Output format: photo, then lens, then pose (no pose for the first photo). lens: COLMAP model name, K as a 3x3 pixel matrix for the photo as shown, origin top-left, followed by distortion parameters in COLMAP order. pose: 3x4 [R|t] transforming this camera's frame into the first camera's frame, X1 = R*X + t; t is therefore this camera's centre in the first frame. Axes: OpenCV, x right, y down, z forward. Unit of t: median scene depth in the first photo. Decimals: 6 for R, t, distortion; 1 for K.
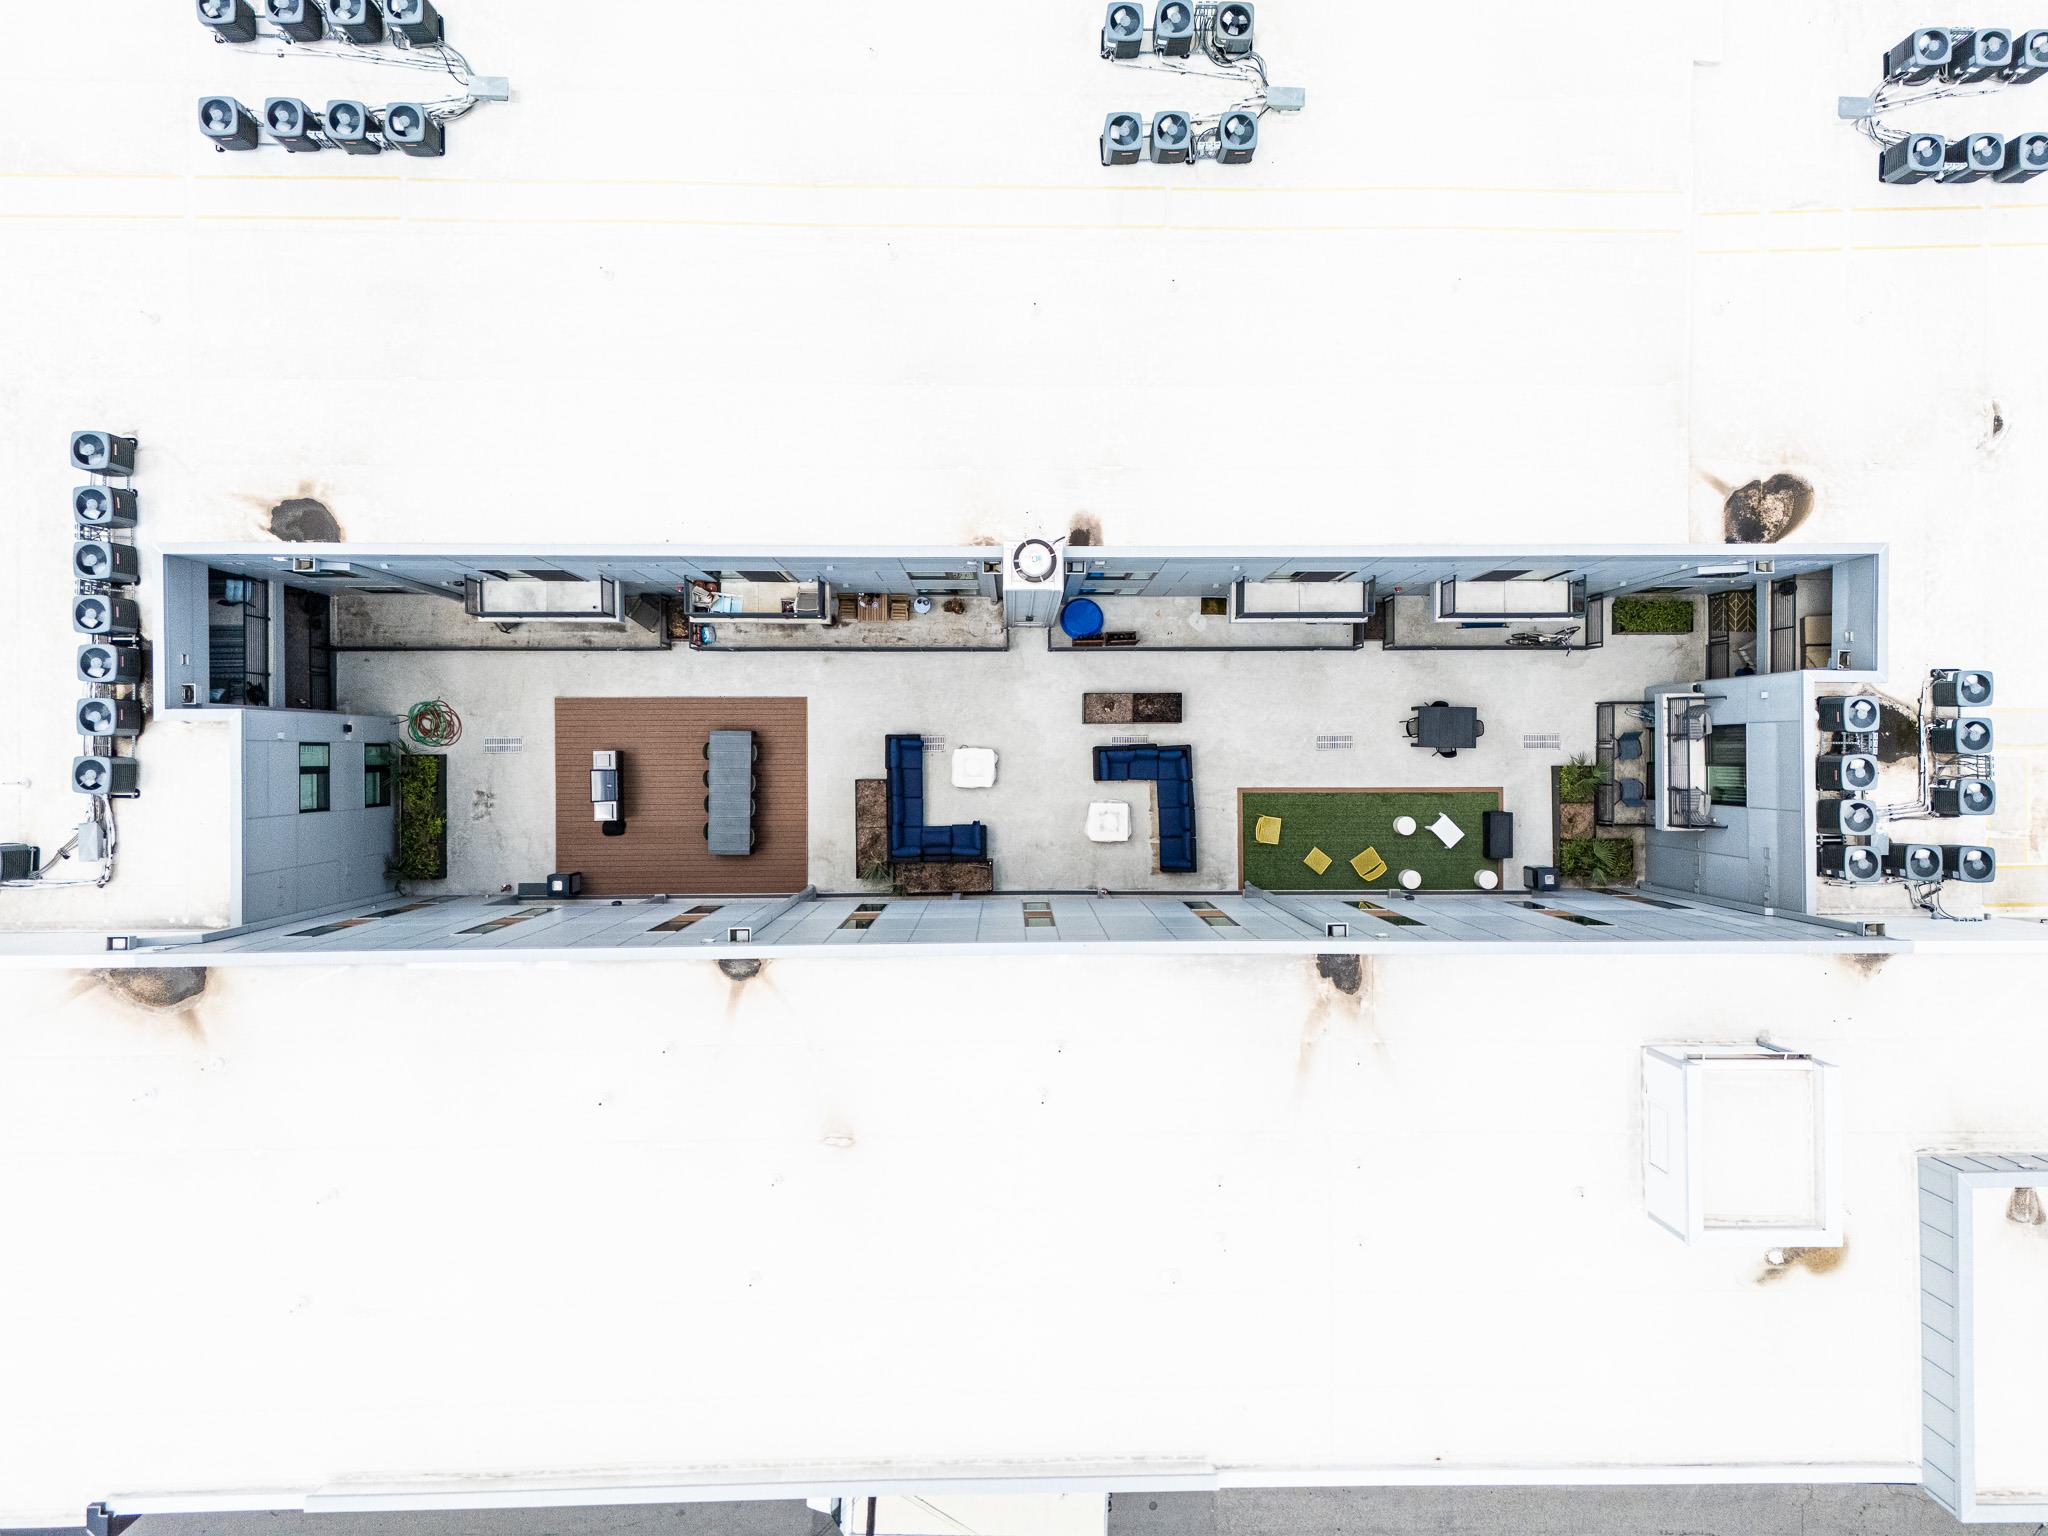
lens RADIAL K [[1448.3, 0, 1024.0], [0, 1448.3, 768.0], [0, 0, 1]] dist [0.005289, 0.000310]
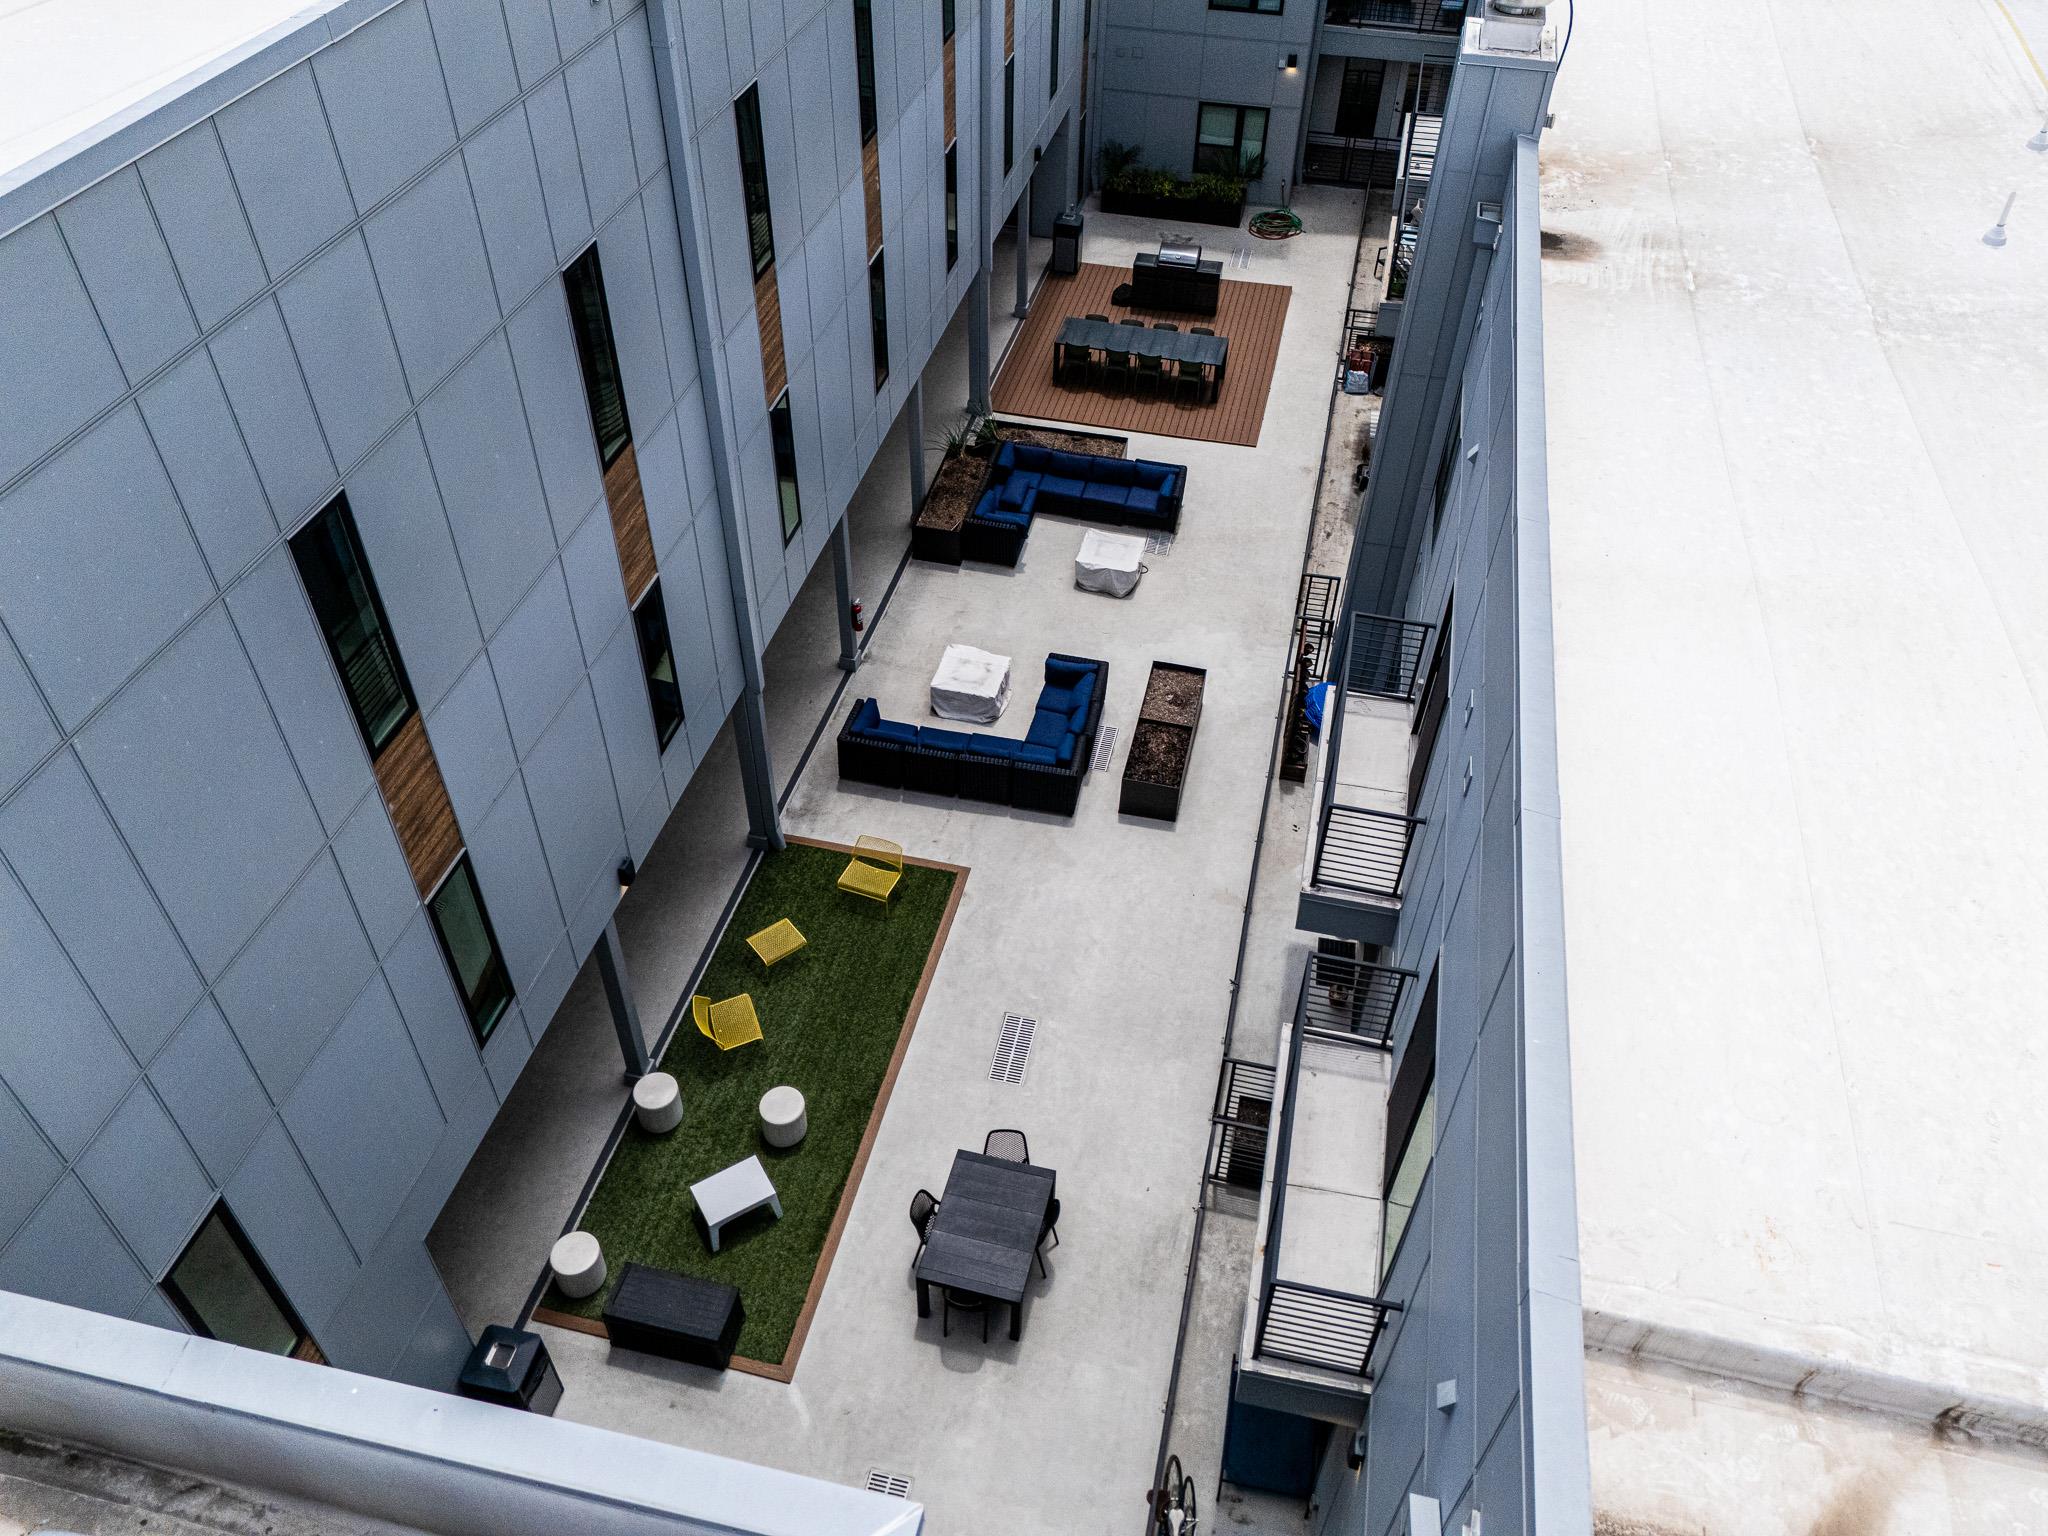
lens RADIAL K [[1448.3, 0, 1024.0], [0, 1448.3, 768.0], [0, 0, 1]] dist [0.005289, 0.000310]
pose [[-0.230572, 0.683662, -0.692418, 0.467314], [-0.972281, -0.190248, 0.135923, -0.065849], [-0.038805, 0.704565, 0.708578, 0.629094]]
